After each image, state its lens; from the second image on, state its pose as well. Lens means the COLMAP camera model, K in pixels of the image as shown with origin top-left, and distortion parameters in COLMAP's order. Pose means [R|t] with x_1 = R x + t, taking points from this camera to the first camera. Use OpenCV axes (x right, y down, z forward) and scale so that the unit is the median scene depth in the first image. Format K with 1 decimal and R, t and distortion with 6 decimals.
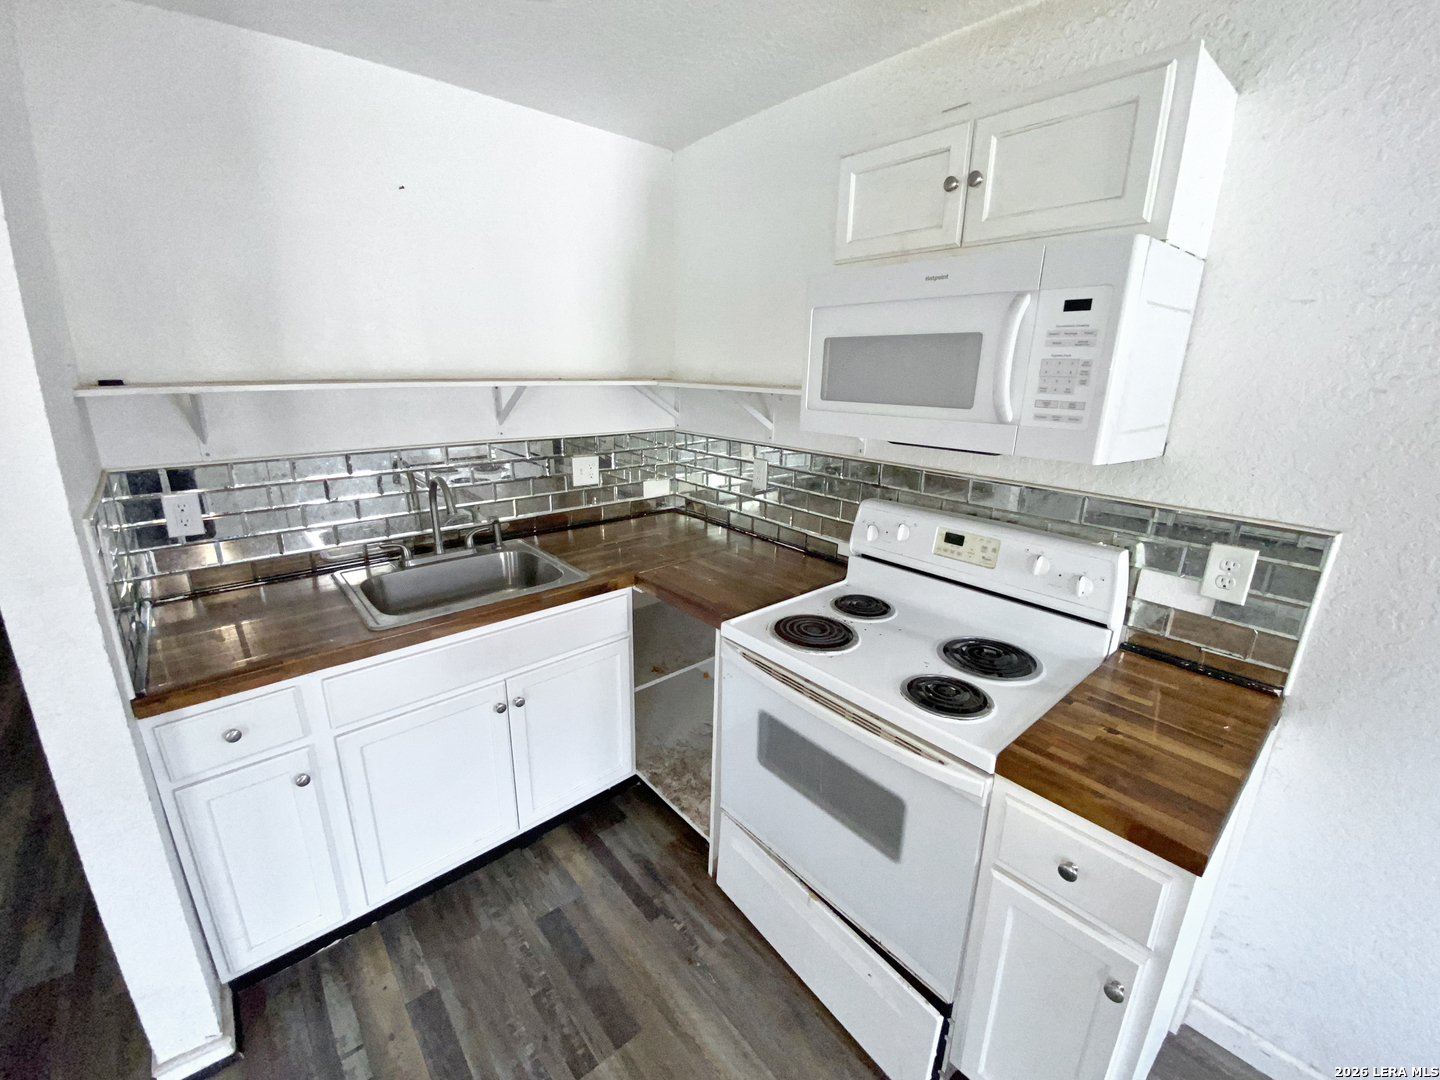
lens RADIAL K [[599.9, 0, 742.6], [0, 599.9, 532.4], [0, 0, 1]] dist [0.020843, -0.022679]
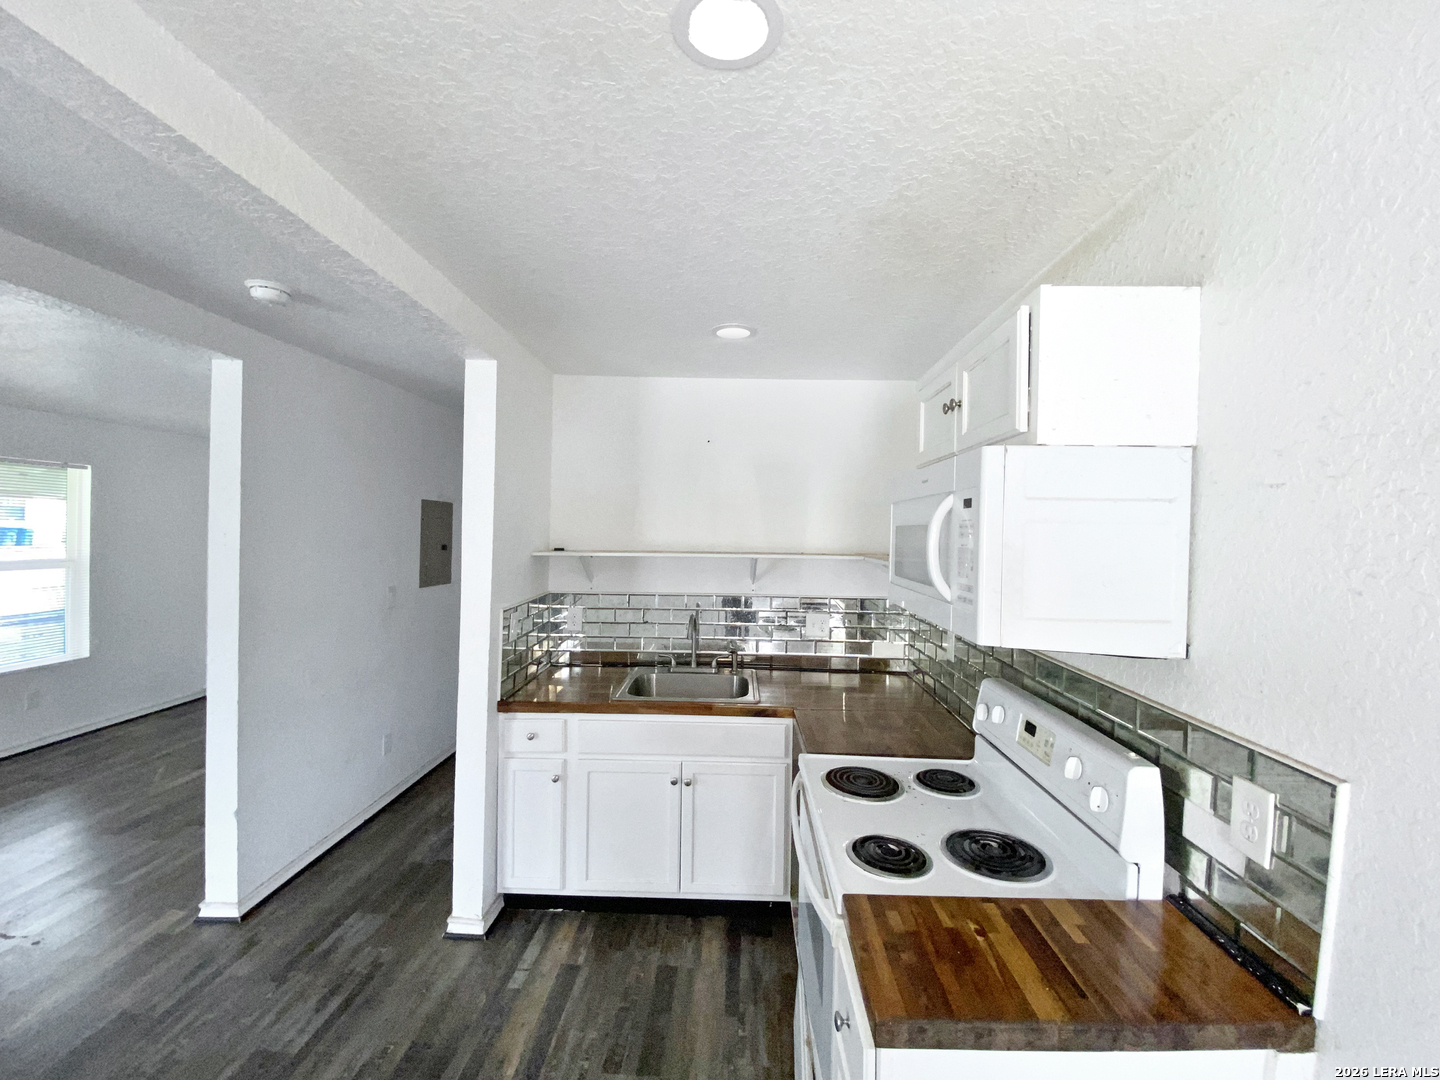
lens RADIAL K [[598.4, 0, 724.7], [0, 598.4, 521.1], [0, 0, 1]] dist [0.015784, -0.021235]
pose [[0.728597, -0.013167, -0.684816, 0.734579], [-0.189056, 0.957109, -0.219546, -0.002620], [0.658334, 0.289429, 0.694857, -0.069920]]
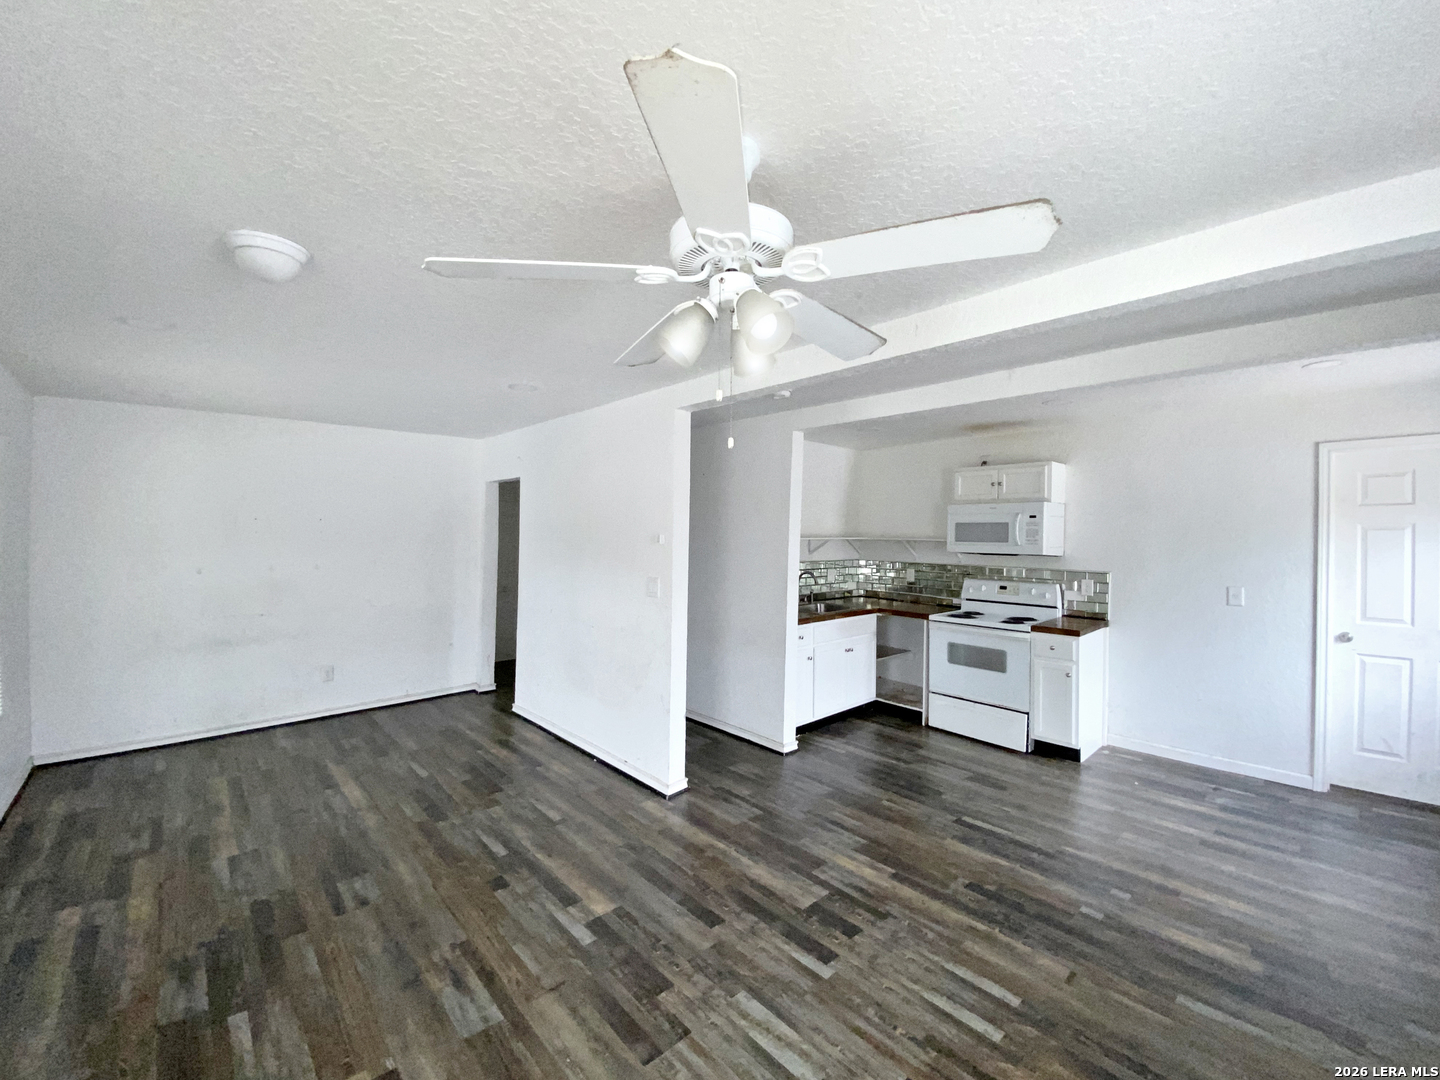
lens RADIAL K [[598.4, 0, 724.7], [0, 598.4, 521.1], [0, 0, 1]] dist [0.015784, -0.021235]
pose [[0.999808, -0.010057, 0.016813, -1.178765], [0.014453, 0.957992, -0.286432, 0.579713], [-0.013226, 0.286620, 0.957953, -2.106882]]
